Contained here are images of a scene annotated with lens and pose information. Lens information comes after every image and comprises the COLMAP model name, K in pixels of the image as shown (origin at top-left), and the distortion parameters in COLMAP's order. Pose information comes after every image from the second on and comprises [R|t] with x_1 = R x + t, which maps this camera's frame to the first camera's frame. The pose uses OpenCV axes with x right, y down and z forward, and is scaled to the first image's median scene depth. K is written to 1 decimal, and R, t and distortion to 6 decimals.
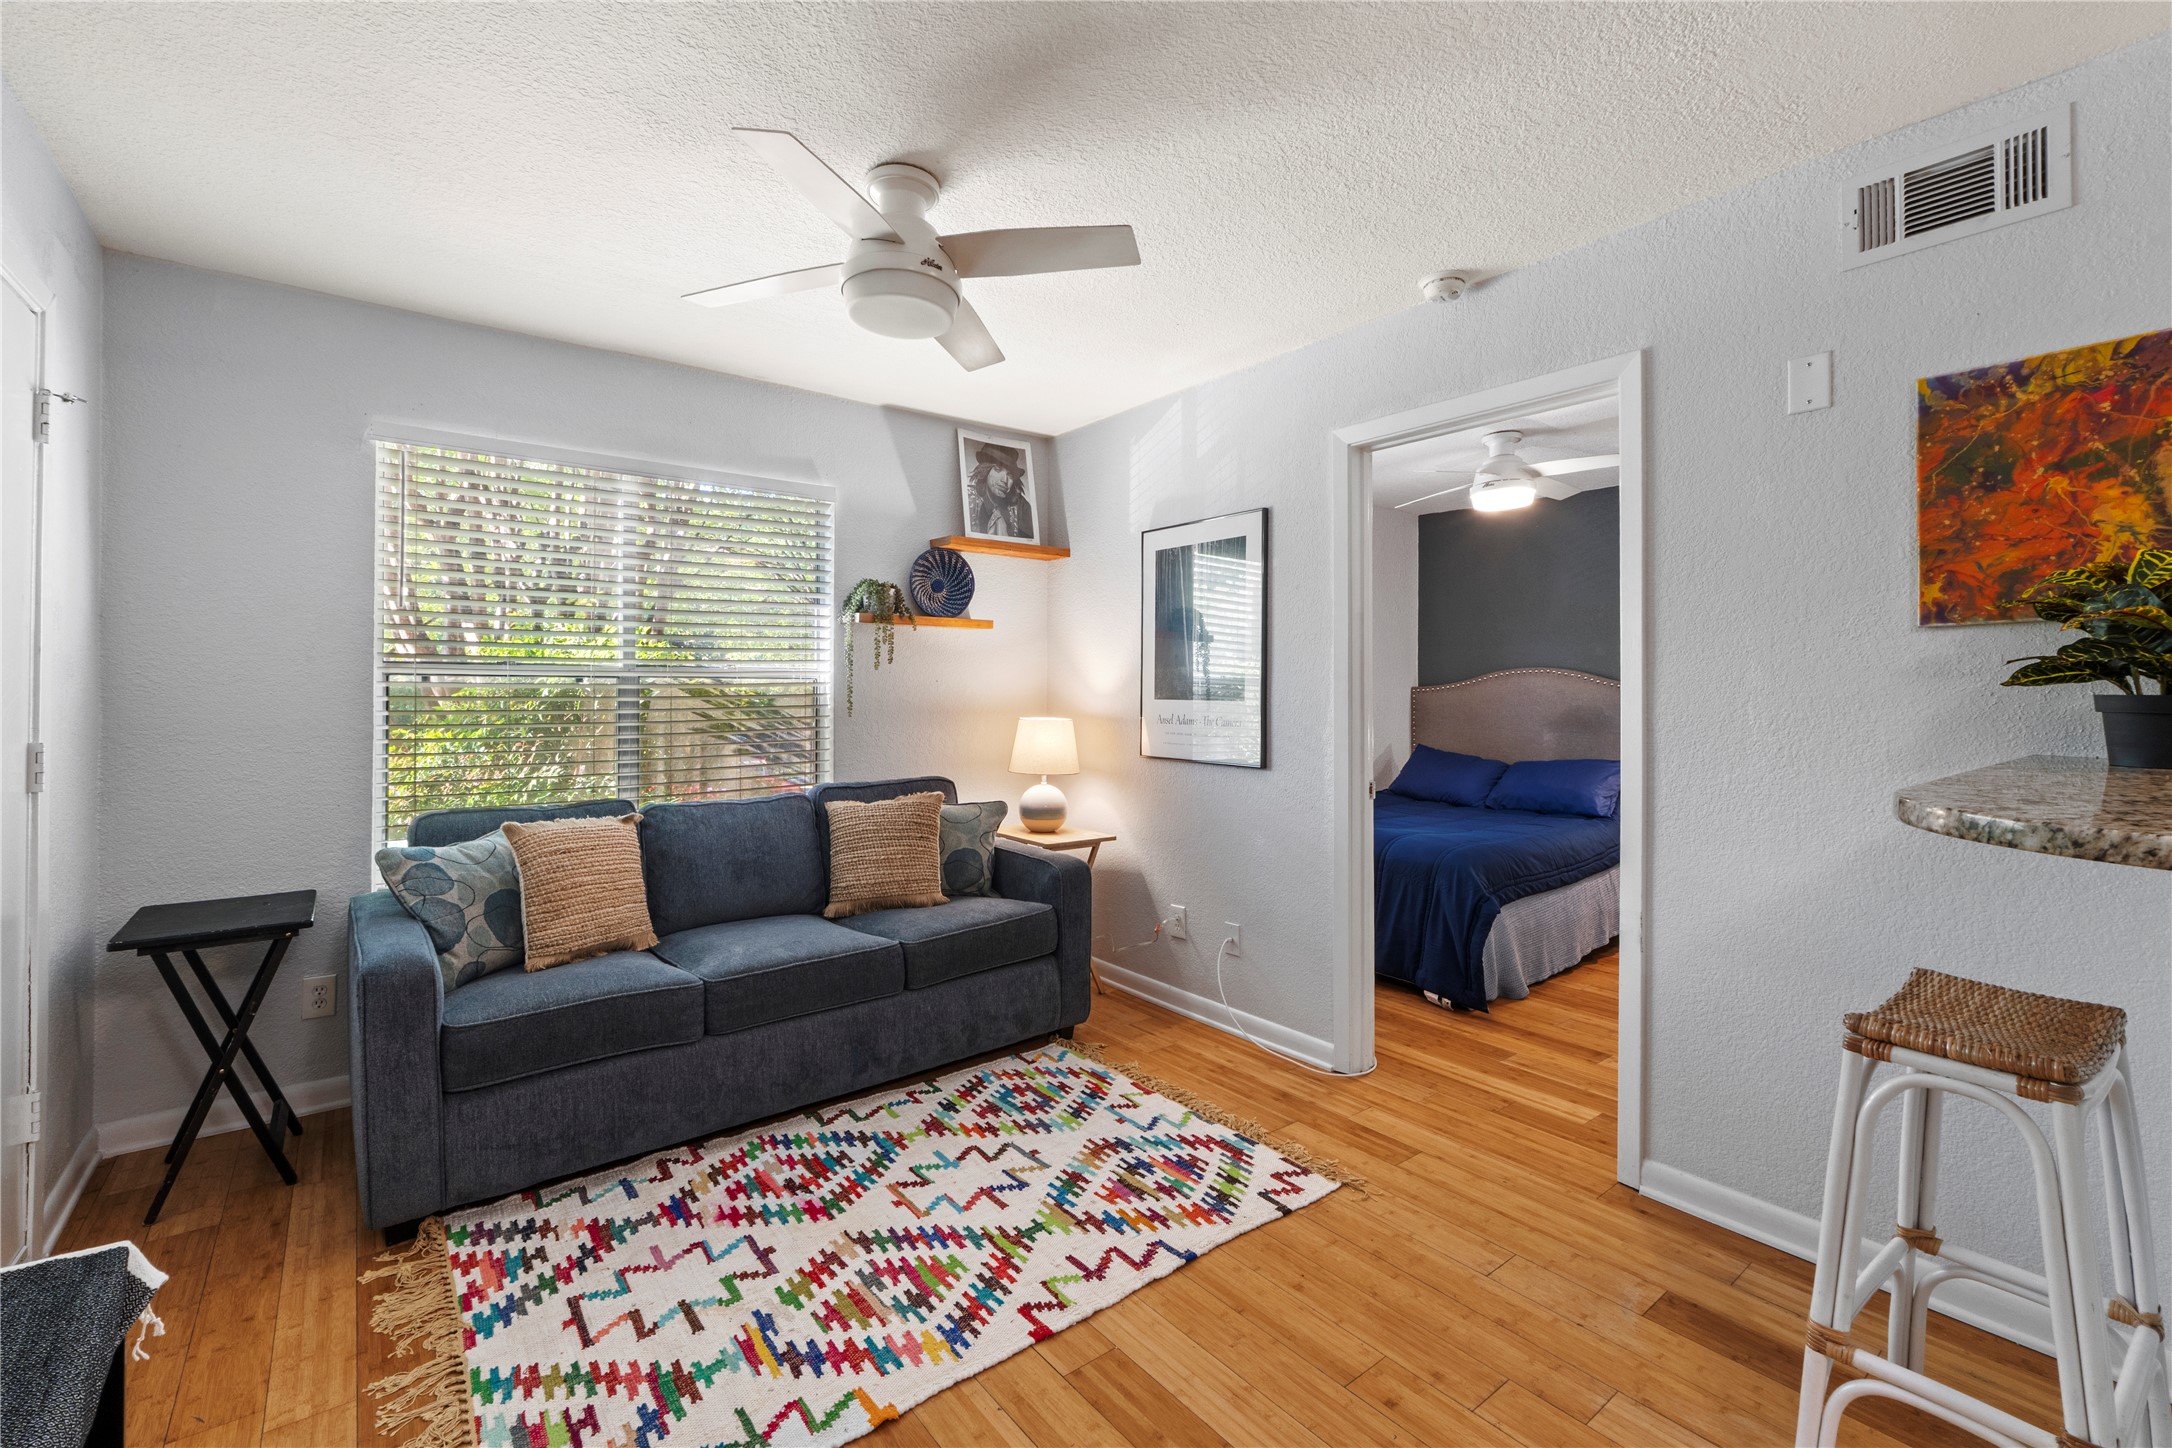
lens RADIAL K [[939.3, 0, 1091.5], [0, 939.3, 691.0], [0, 0, 1]] dist [-0.005796, -0.000702]
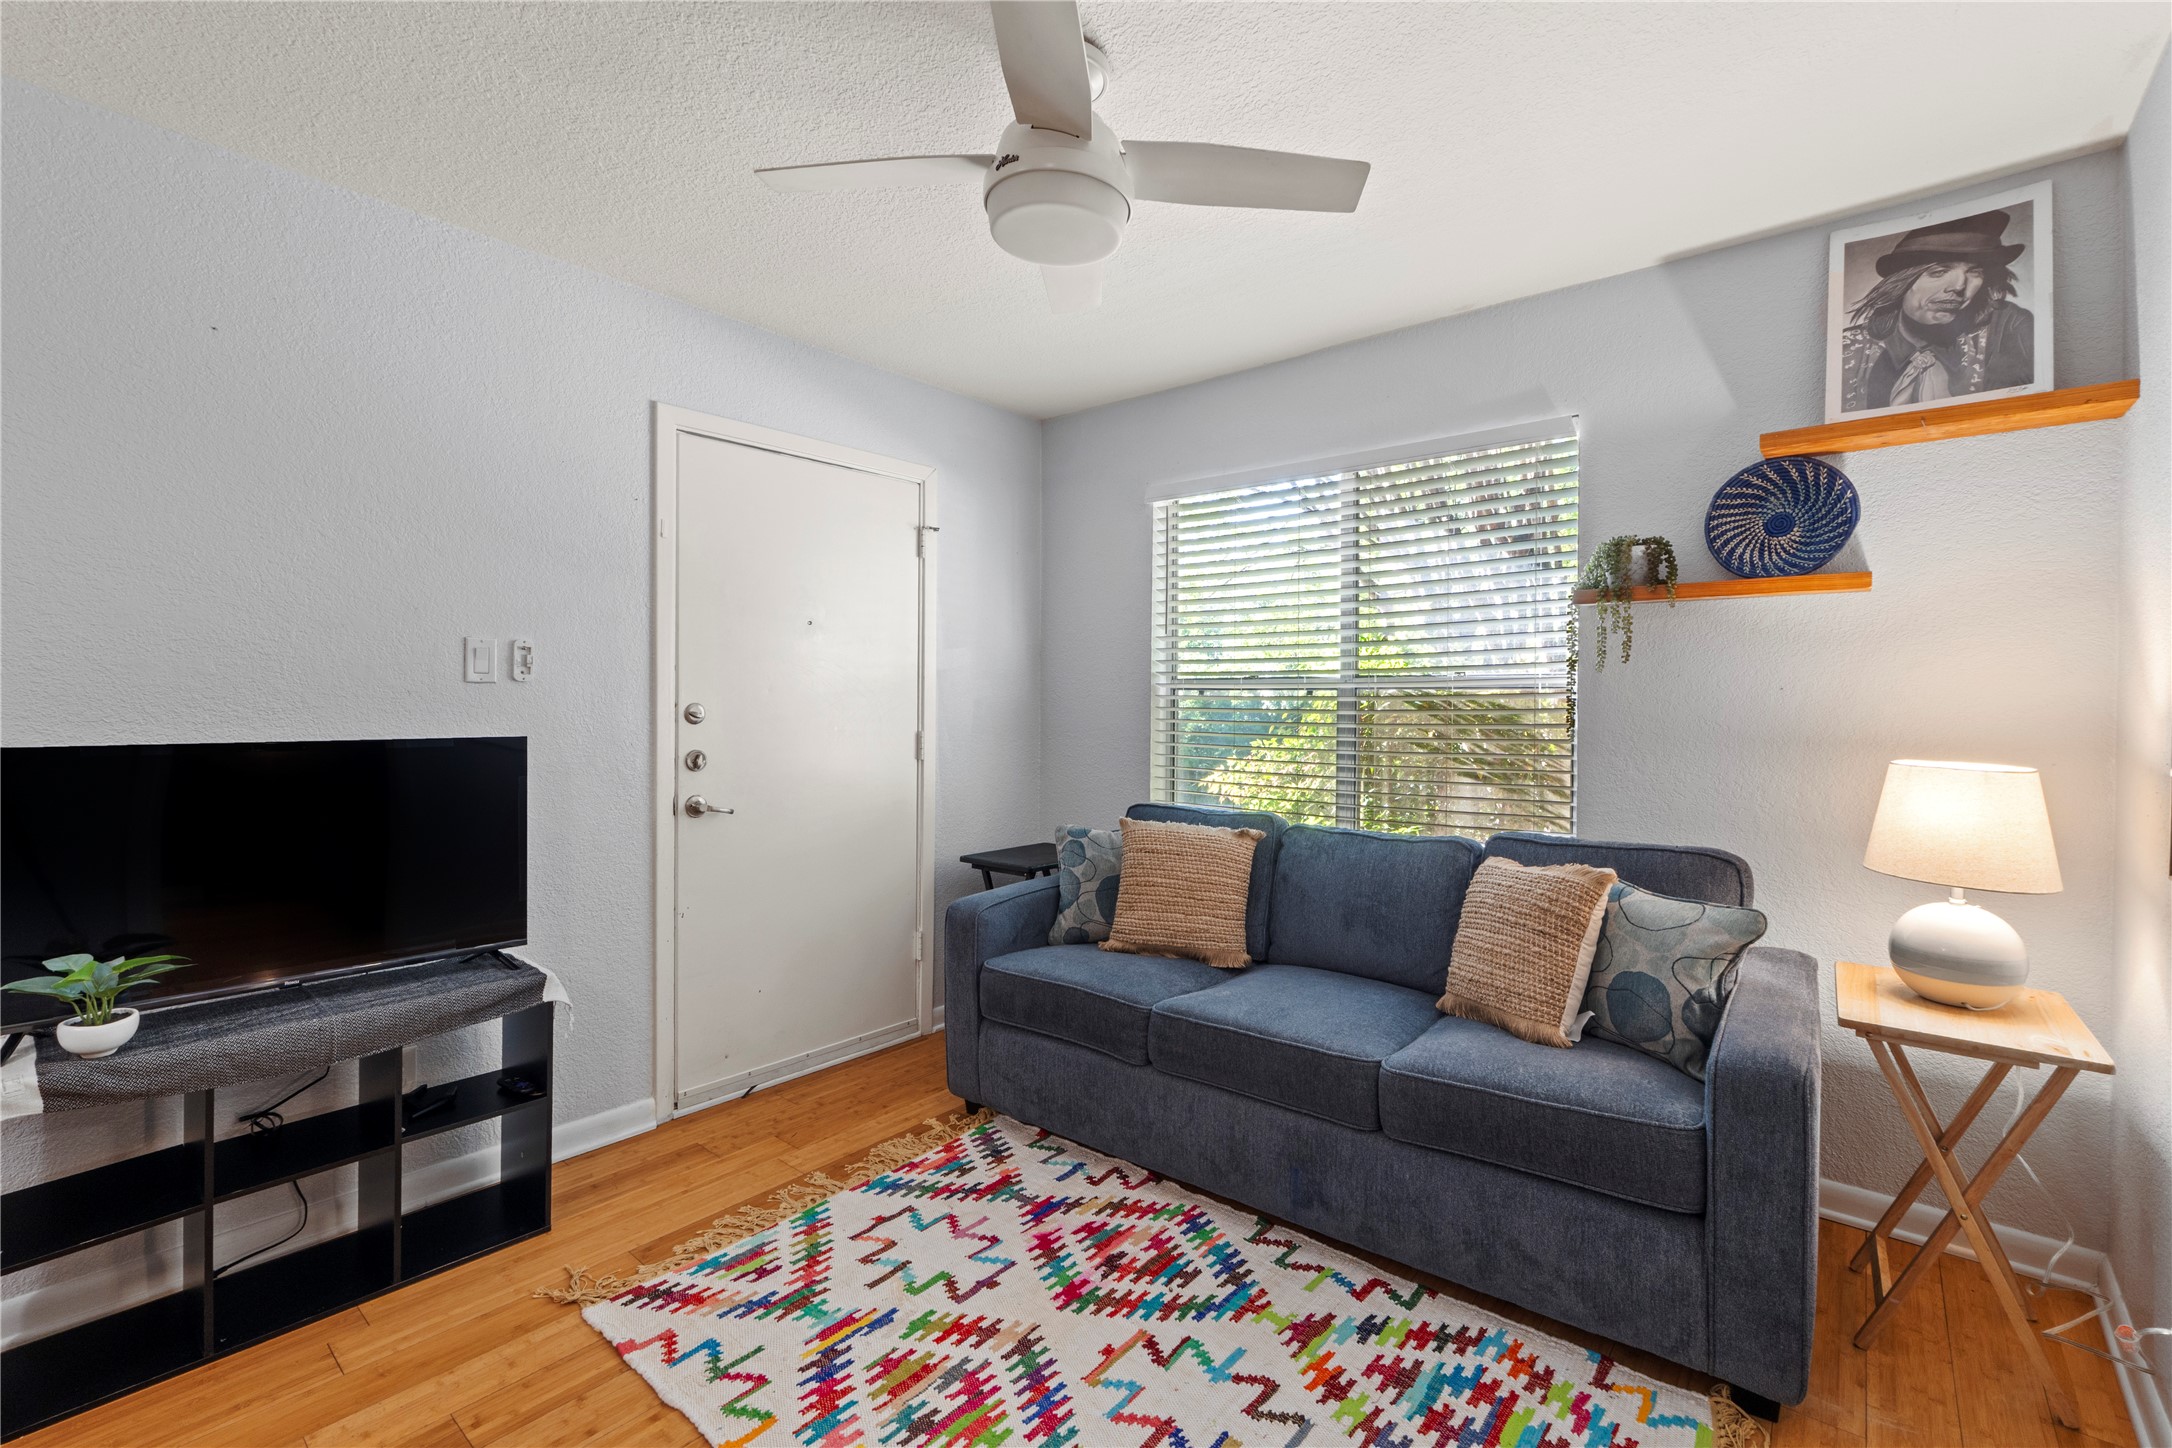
lens RADIAL K [[938.7, 0, 1082.3], [0, 938.7, 705.1], [0, 0, 1]] dist [-0.005461, -0.000476]
pose [[0.199253, 0.003166, -0.979943, 0.527980], [-0.003939, 0.999989, 0.002430, -0.000192], [0.979940, 0.003376, 0.199263, 0.770646]]
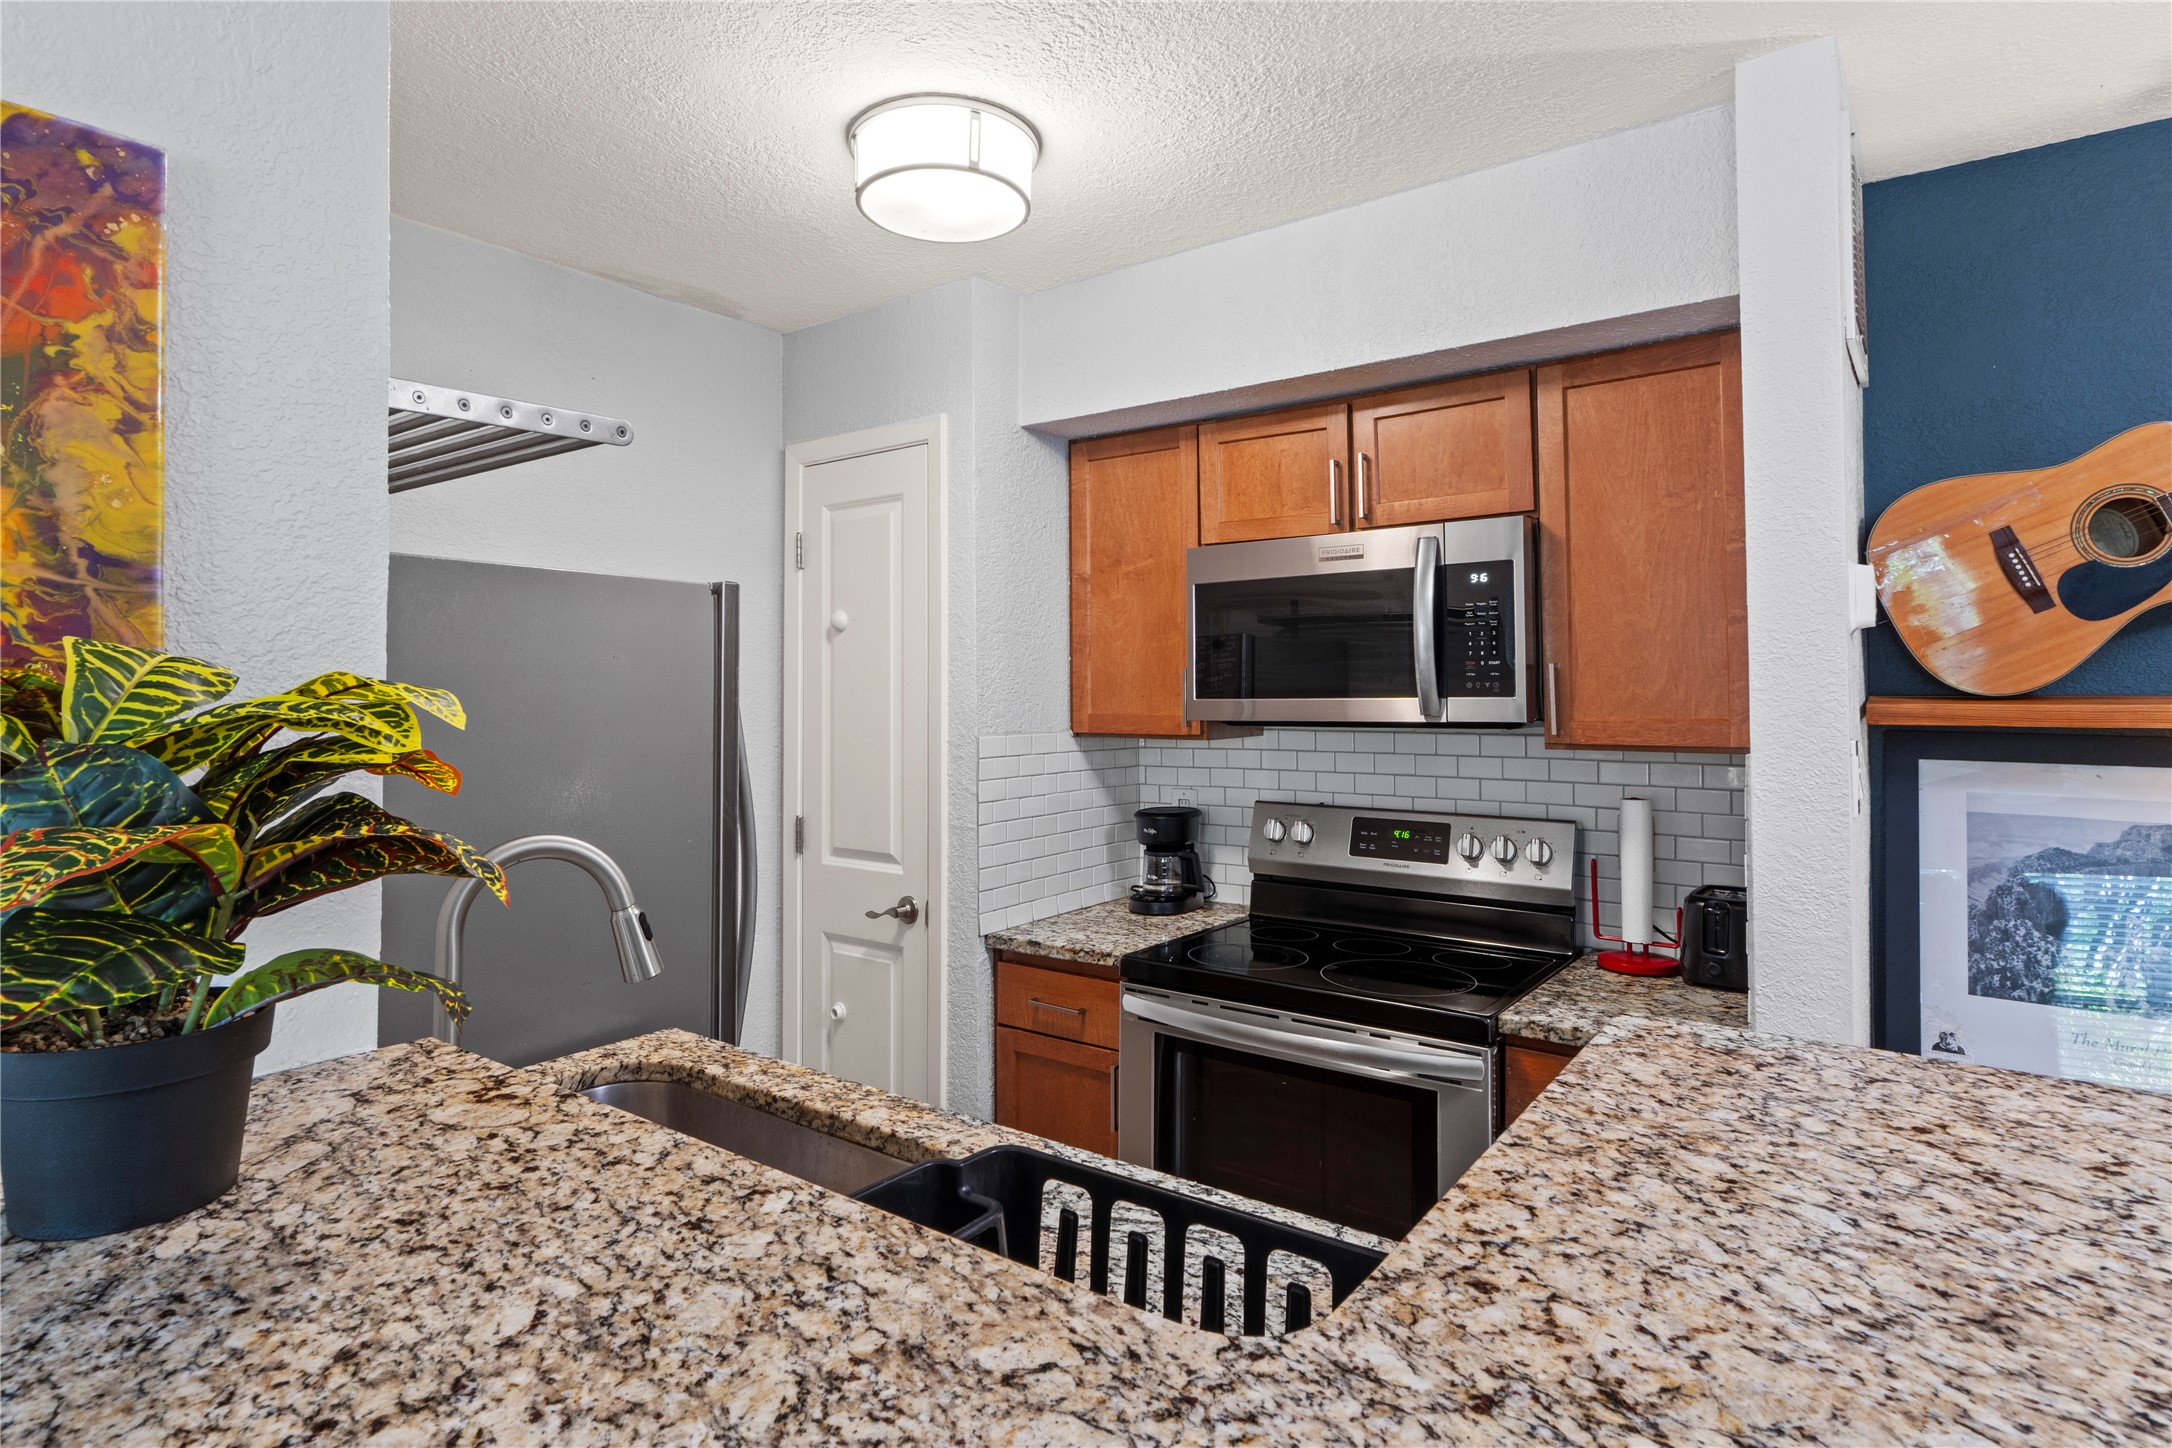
lens RADIAL K [[1143.6, 0, 1078.4], [0, 1143.6, 643.6], [0, 0, 1]] dist [0.001076, 0.000794]
pose [[-0.260523, 0.032509, 0.964920, 0.360265], [0.001588, 0.999446, -0.033243, -0.086928], [-0.965466, -0.007128, -0.260430, 0.467120]]
